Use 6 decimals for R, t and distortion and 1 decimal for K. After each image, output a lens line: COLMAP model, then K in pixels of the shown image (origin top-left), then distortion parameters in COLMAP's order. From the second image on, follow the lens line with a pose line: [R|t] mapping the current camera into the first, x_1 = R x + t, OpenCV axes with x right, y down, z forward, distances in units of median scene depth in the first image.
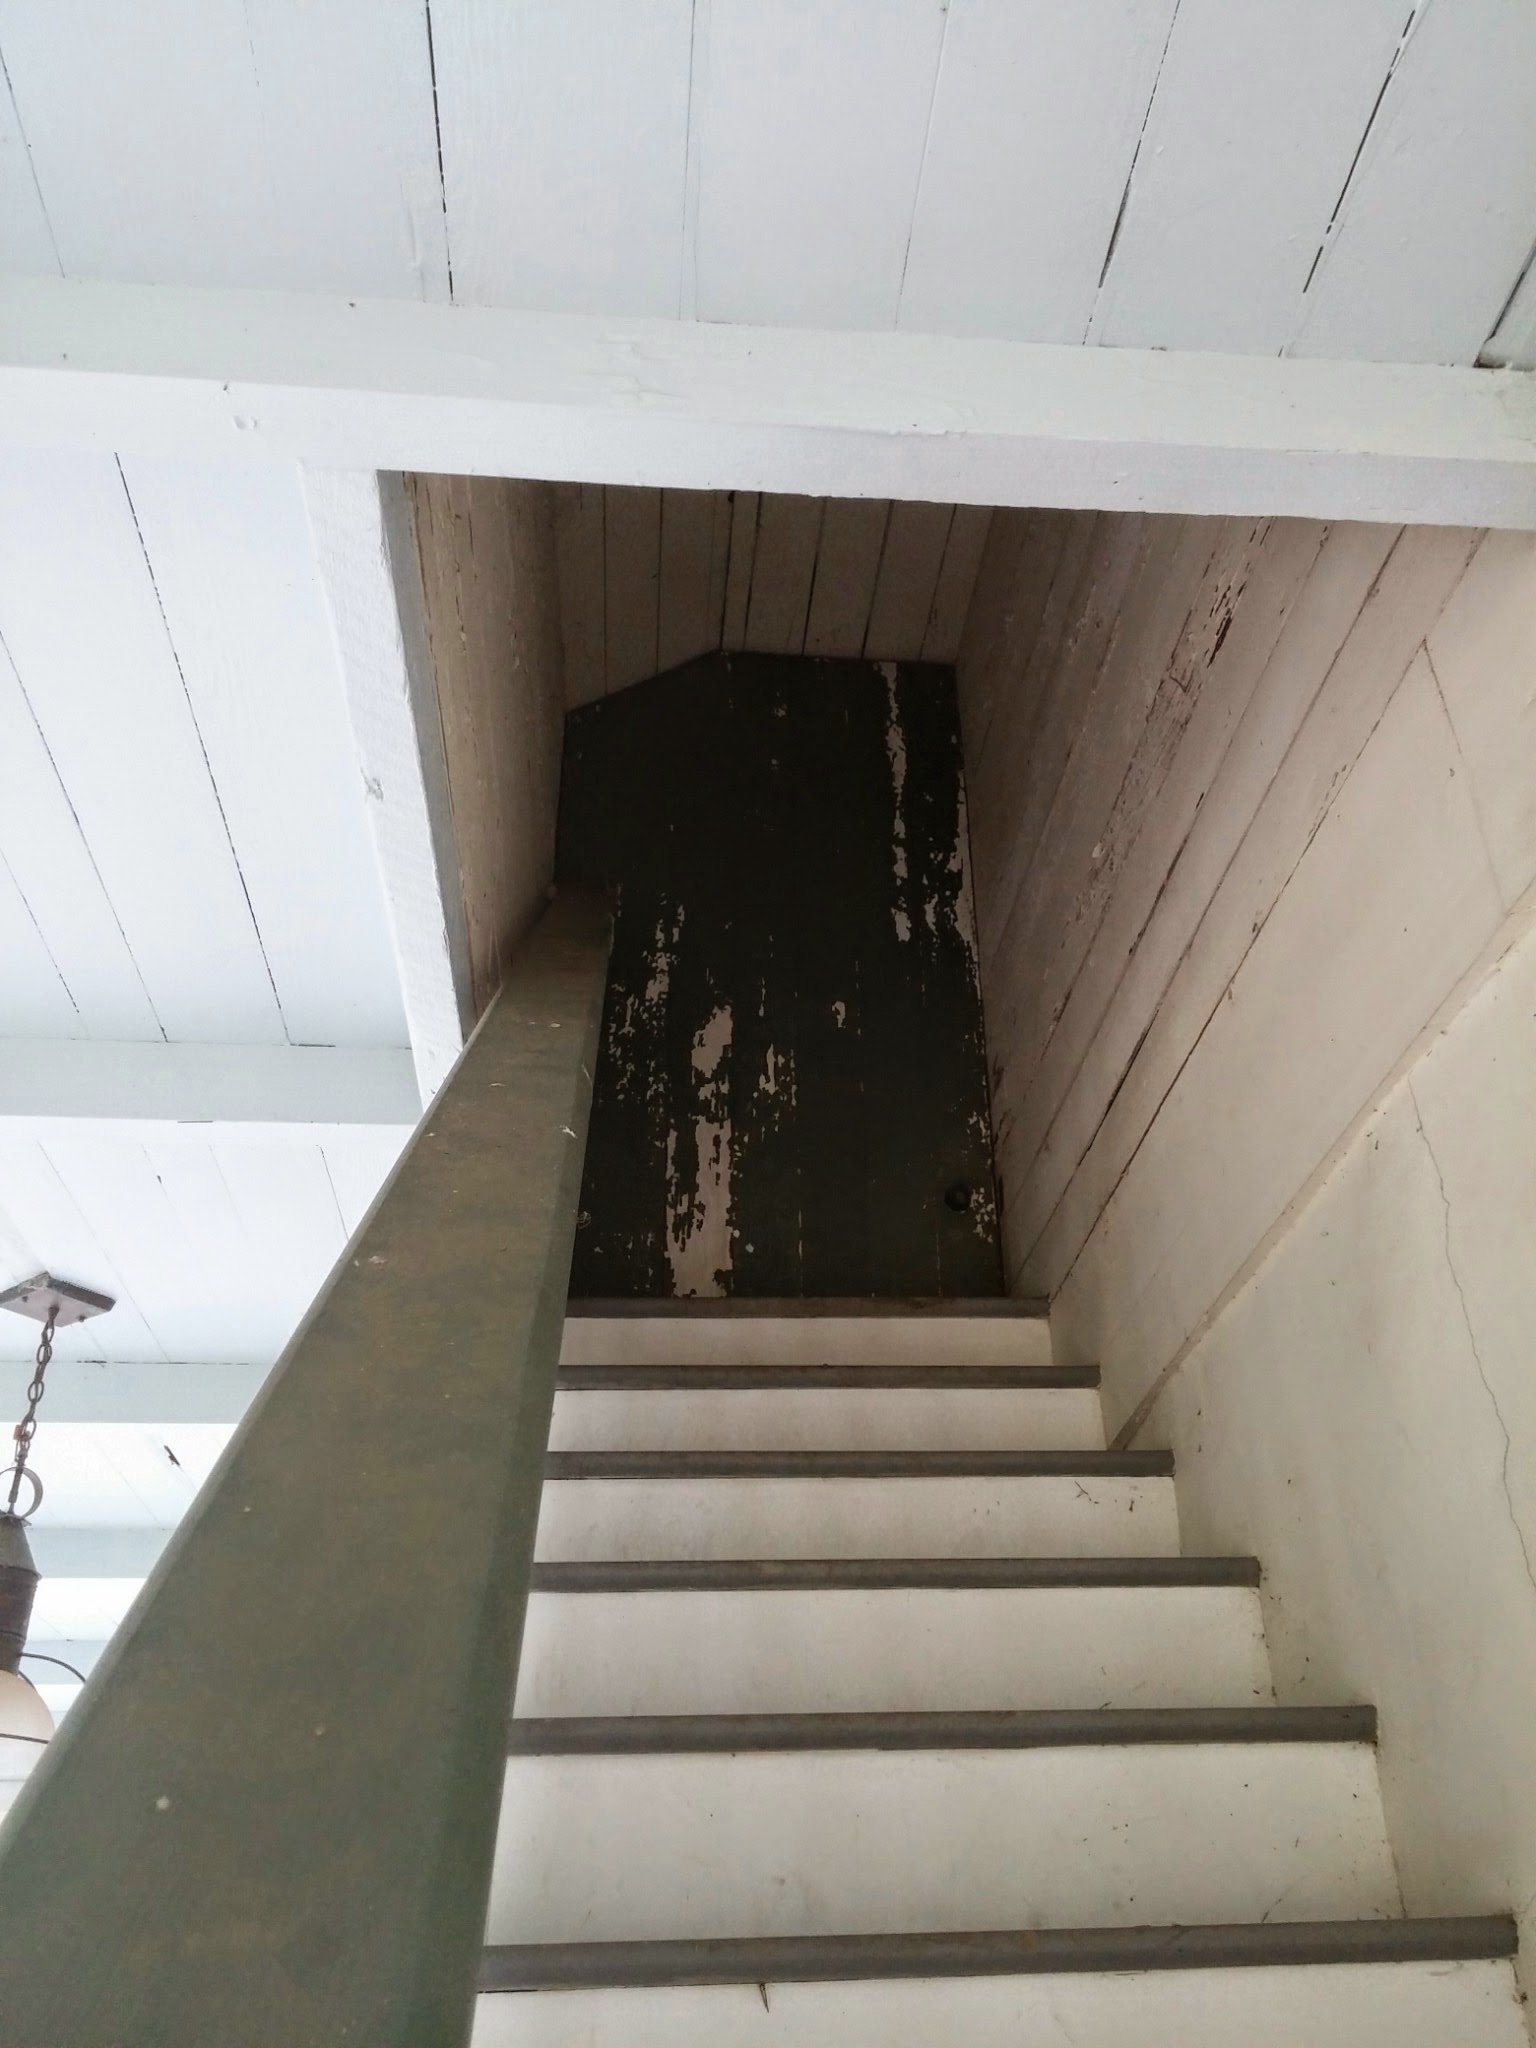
lens RADIAL K [[1729.6, 0, 775.1], [0, 1729.6, 1027.9], [0, 0, 1]] dist [0.070058, -0.098995]
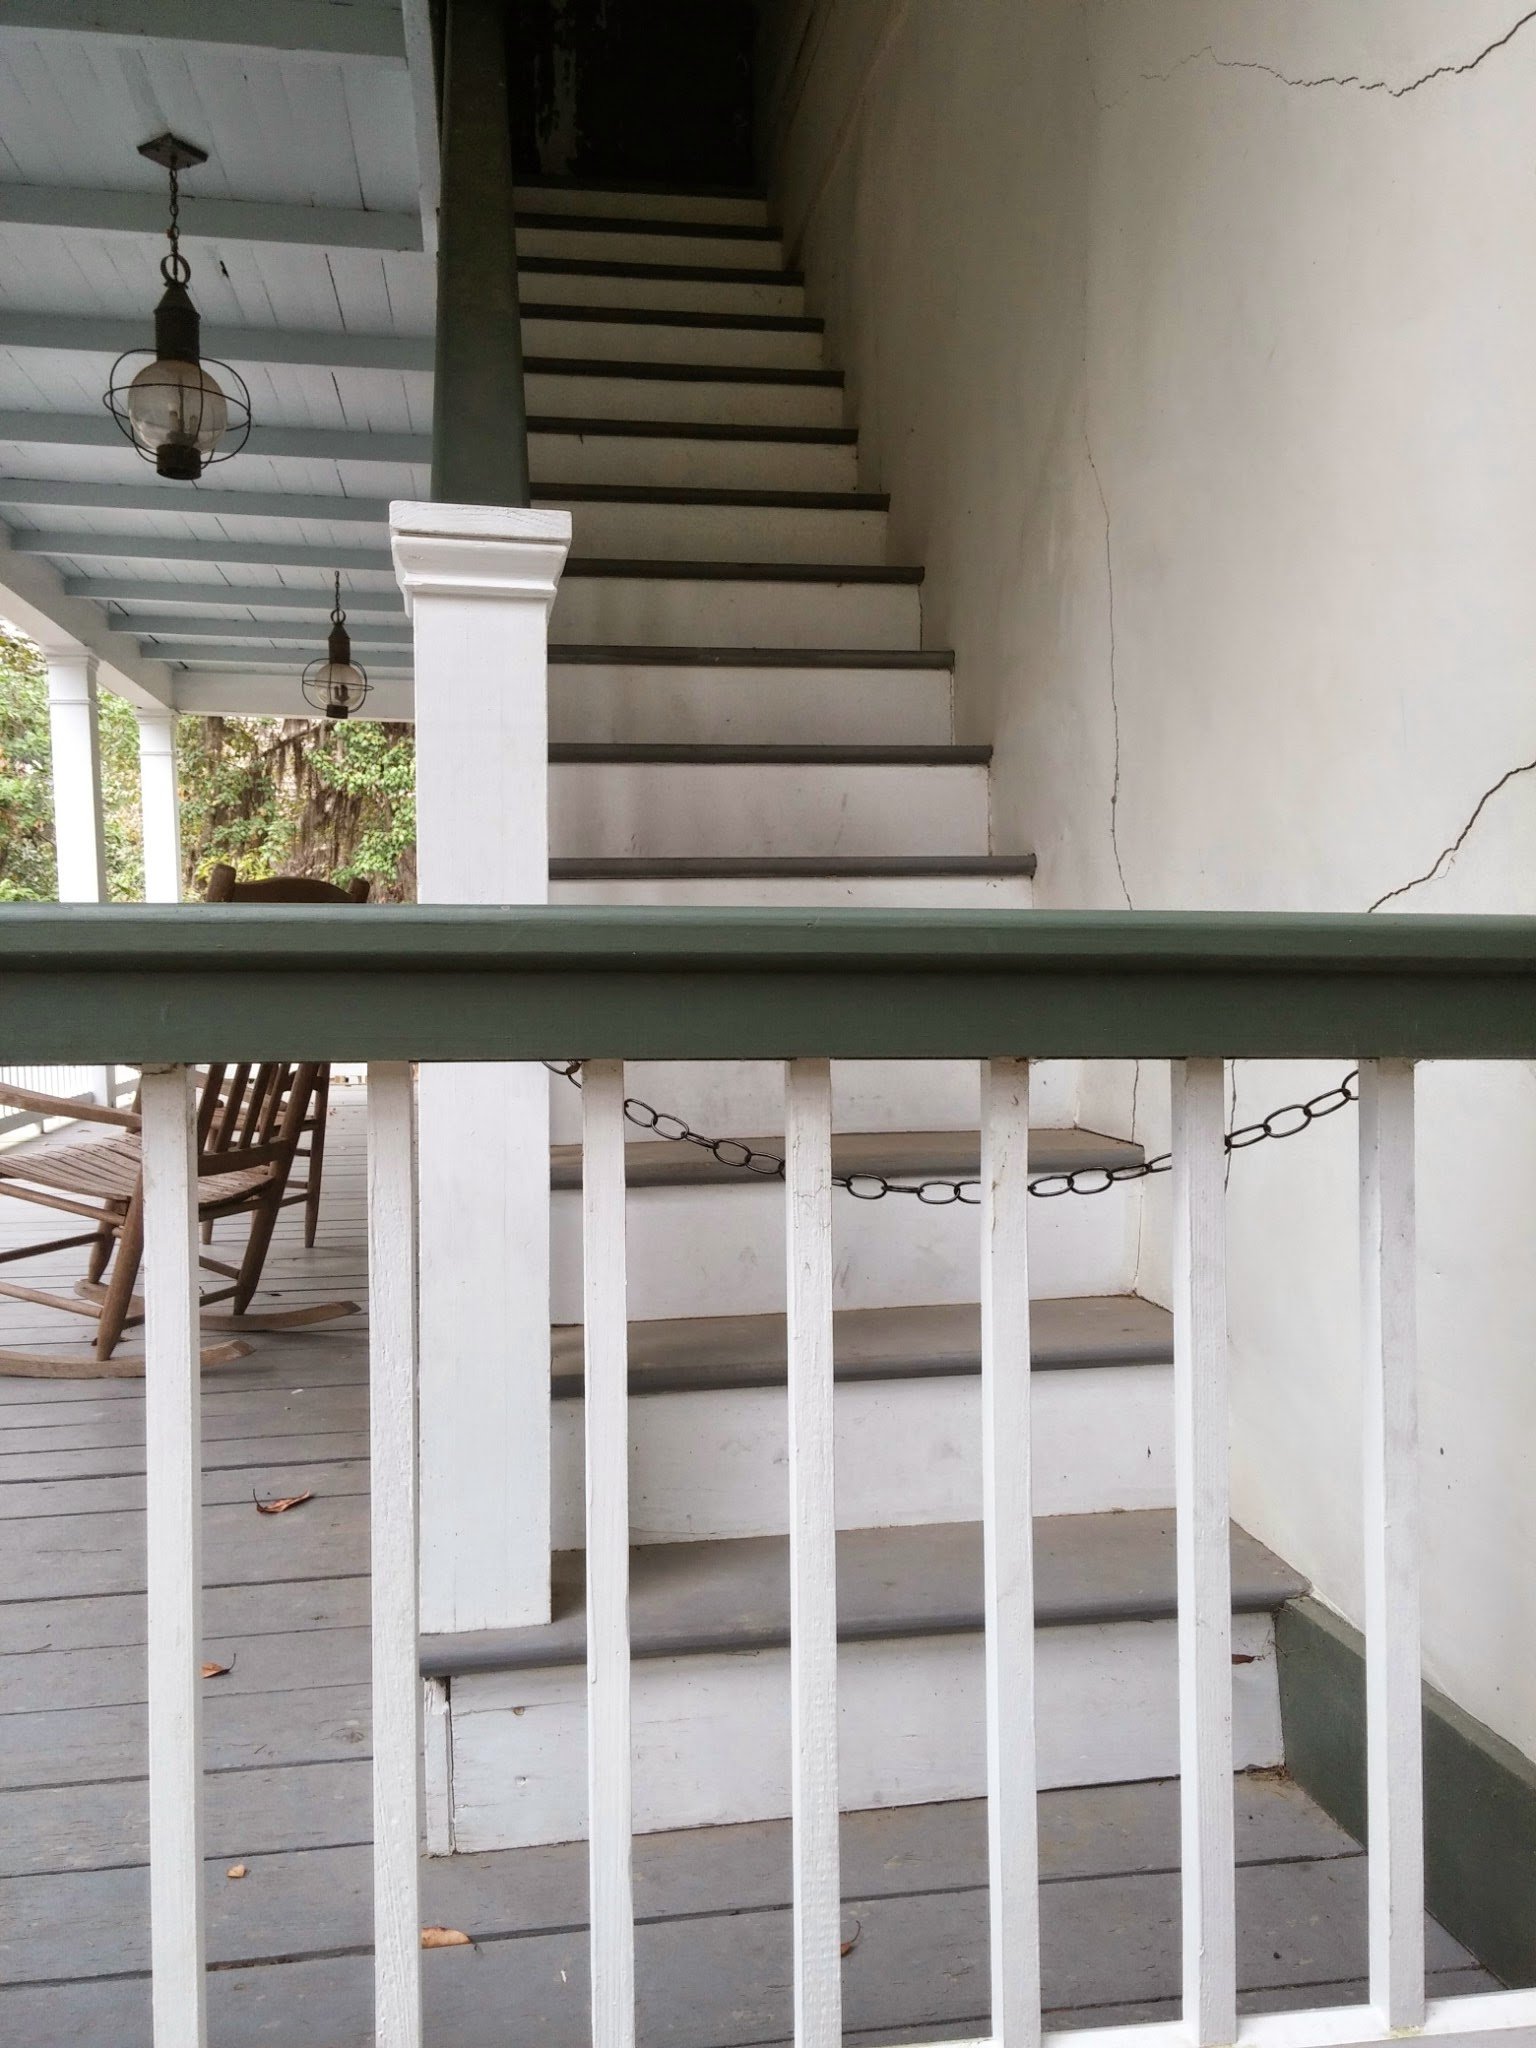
lens RADIAL K [[1729.6, 0, 774.4], [0, 1729.6, 1037.2], [0, 0, 1]] dist [0.070058, -0.098995]
pose [[0.996849, 0.014311, 0.078016, 0.045091], [-0.055269, 0.830819, 0.553792, -0.096528], [-0.056892, -0.556359, 0.828992, -0.851385]]
